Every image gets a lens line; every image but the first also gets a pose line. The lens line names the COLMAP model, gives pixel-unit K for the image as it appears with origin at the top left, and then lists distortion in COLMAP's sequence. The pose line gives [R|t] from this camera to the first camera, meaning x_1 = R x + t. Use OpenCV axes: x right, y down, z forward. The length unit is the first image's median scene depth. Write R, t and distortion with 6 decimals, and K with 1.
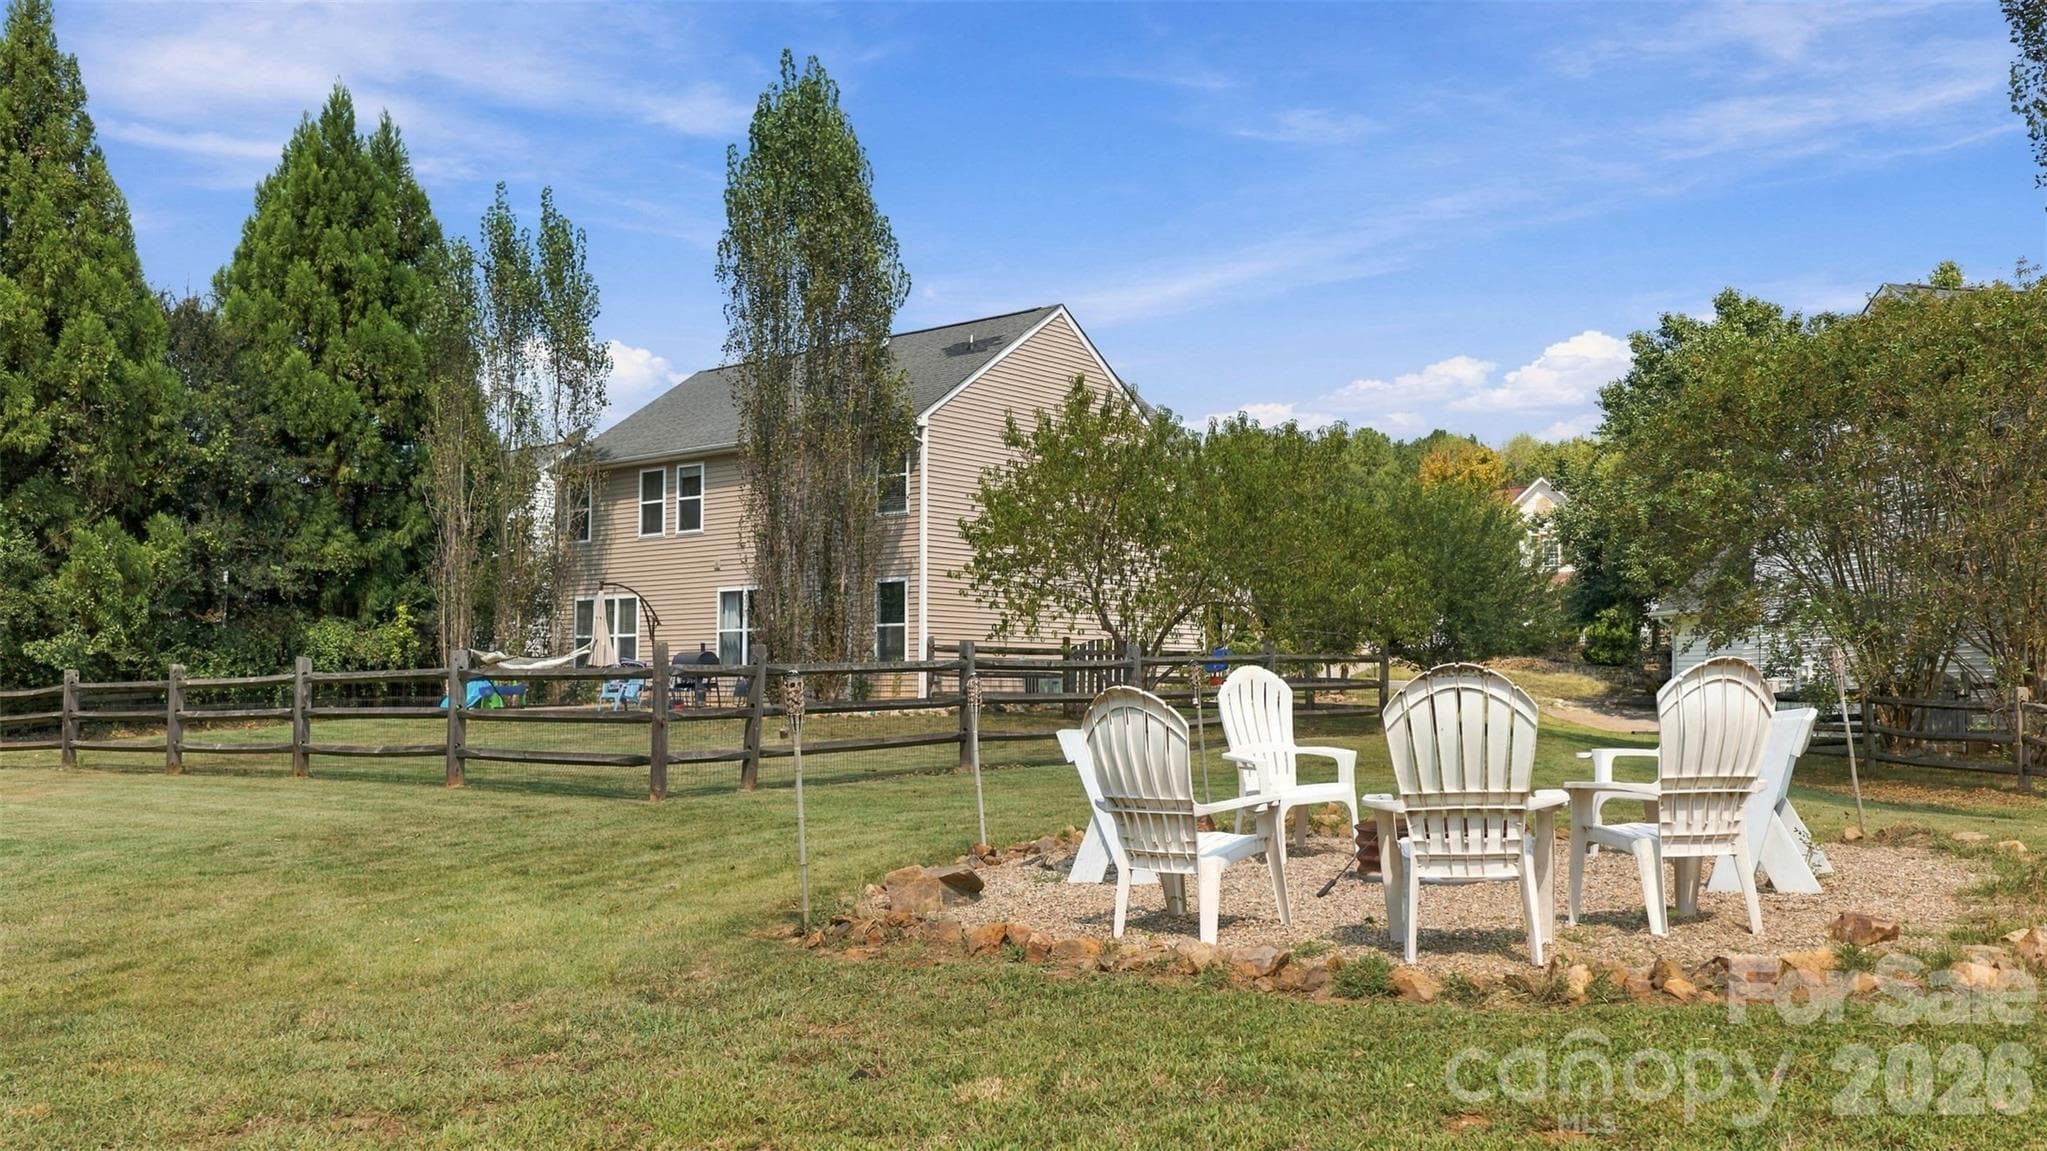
lens RADIAL K [[1711.7, 0, 1014.6], [0, 1711.7, 571.5], [0, 0, 1]] dist [0.042406, -0.043901]
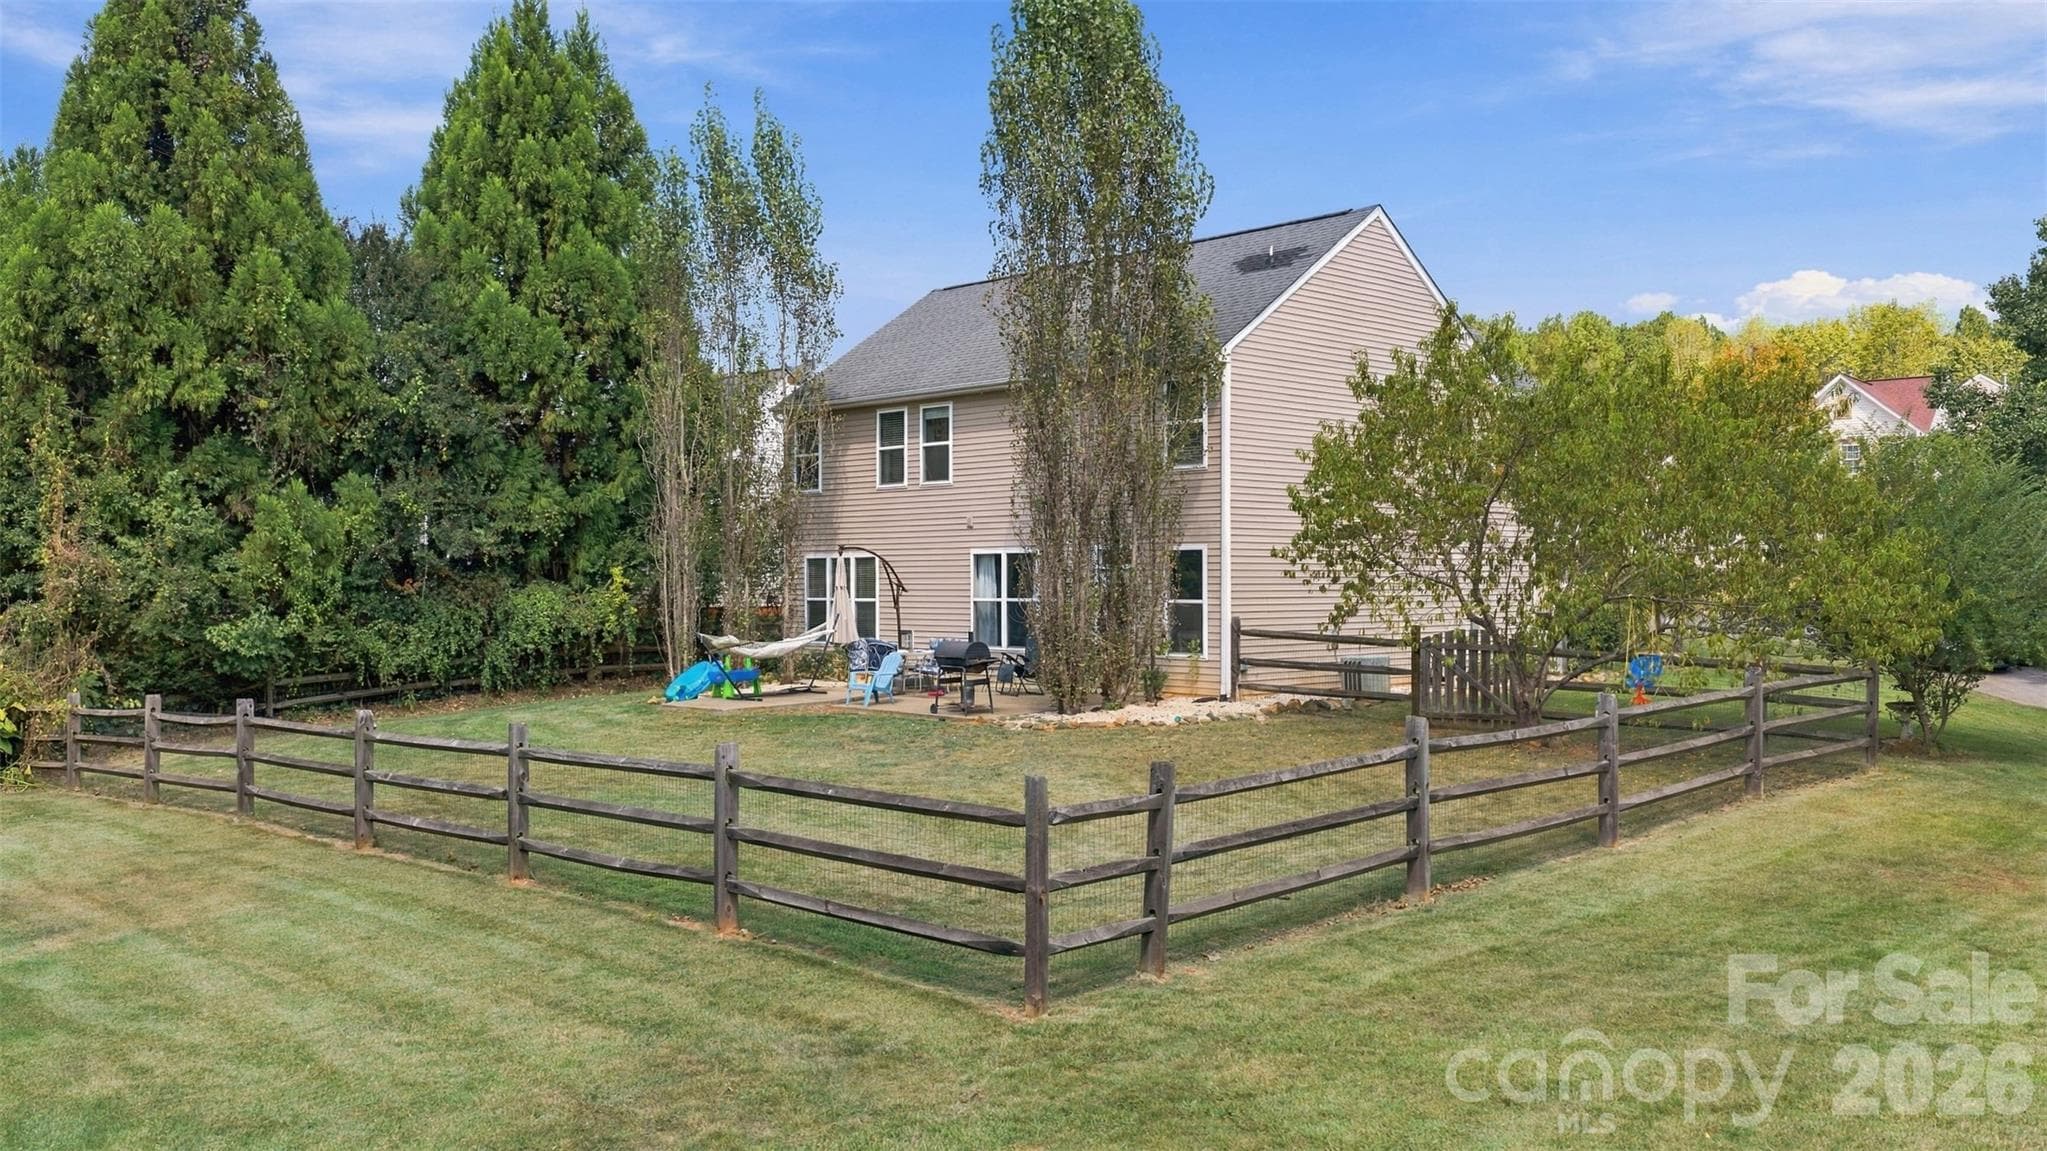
lens RADIAL K [[1711.7, 0, 1033.4], [0, 1711.7, 577.0], [0, 0, 1]] dist [0.042406, -0.043901]
pose [[0.995477, -0.005135, -0.094862, -0.061872], [0.011546, 0.997675, 0.067159, -0.035162], [0.094296, -0.067951, 0.993222, 0.149263]]
